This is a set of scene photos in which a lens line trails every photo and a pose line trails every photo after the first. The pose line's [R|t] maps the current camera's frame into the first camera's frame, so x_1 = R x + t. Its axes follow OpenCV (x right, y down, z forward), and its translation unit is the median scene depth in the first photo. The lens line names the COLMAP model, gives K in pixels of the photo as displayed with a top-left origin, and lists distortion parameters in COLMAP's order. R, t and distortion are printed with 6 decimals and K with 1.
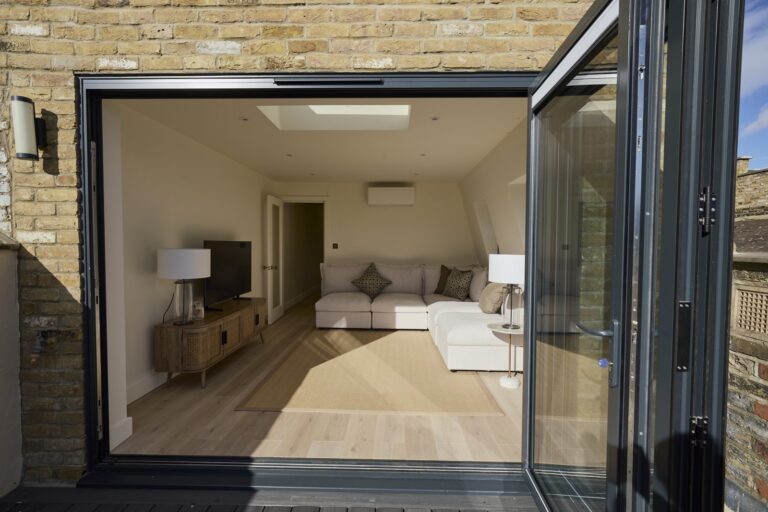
lens RADIAL K [[341.8, 0, 386.3], [0, 341.8, 255.1], [0, 0, 1]] dist [-0.002332, 0.001868]
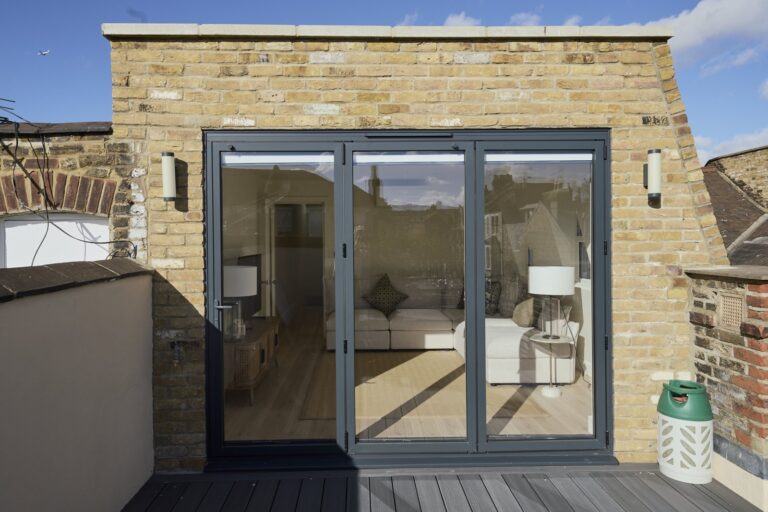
lens RADIAL K [[511.4, 0, 372.0], [0, 511.4, 243.5], [0, 0, 1]] dist [0.027017, -0.003352]
pose [[0.998709, -0.014996, 0.048535, -0.392145], [0.016241, 0.999546, -0.025367, -0.065498], [-0.048132, 0.026122, 0.998499, -0.836761]]
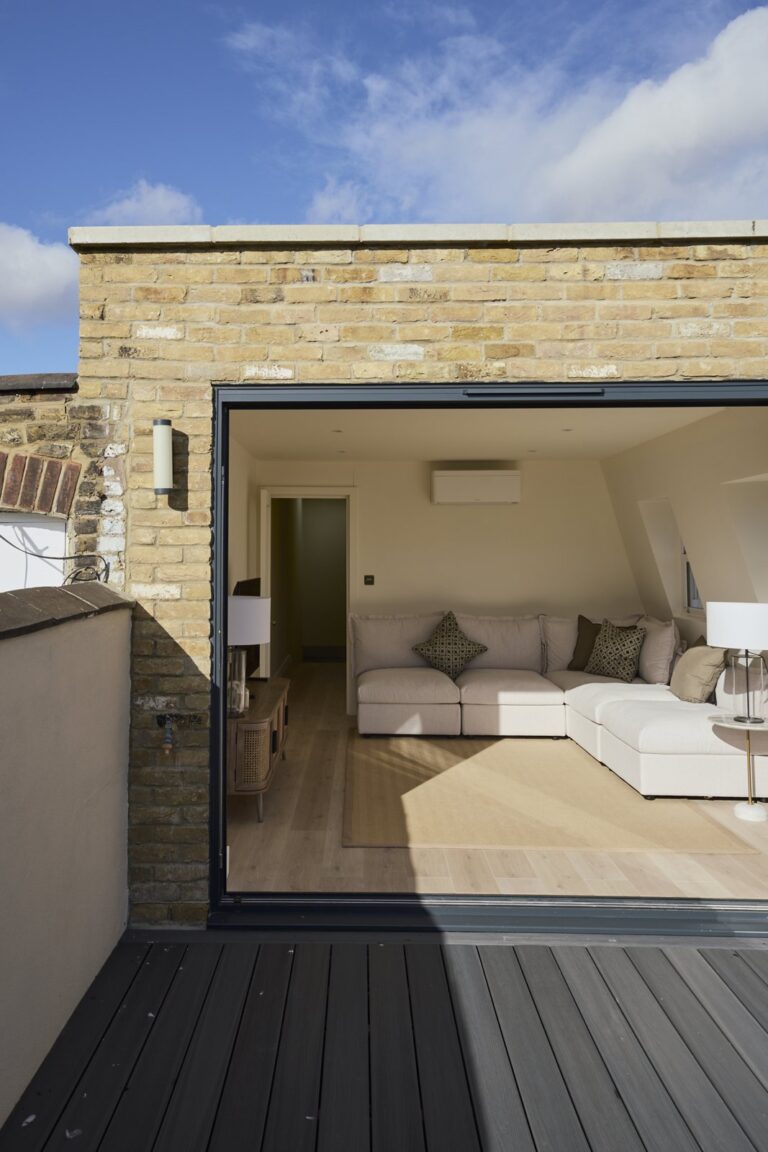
lens RADIAL K [[814.3, 0, 342.5], [0, 814.3, 517.6], [0, 0, 1]] dist [0.022724, 0.006869]
pose [[0.999976, -0.006582, -0.002320, -0.595543], [0.006372, 0.996678, -0.081193, -0.066022], [0.002847, 0.081176, 0.996696, -0.841818]]
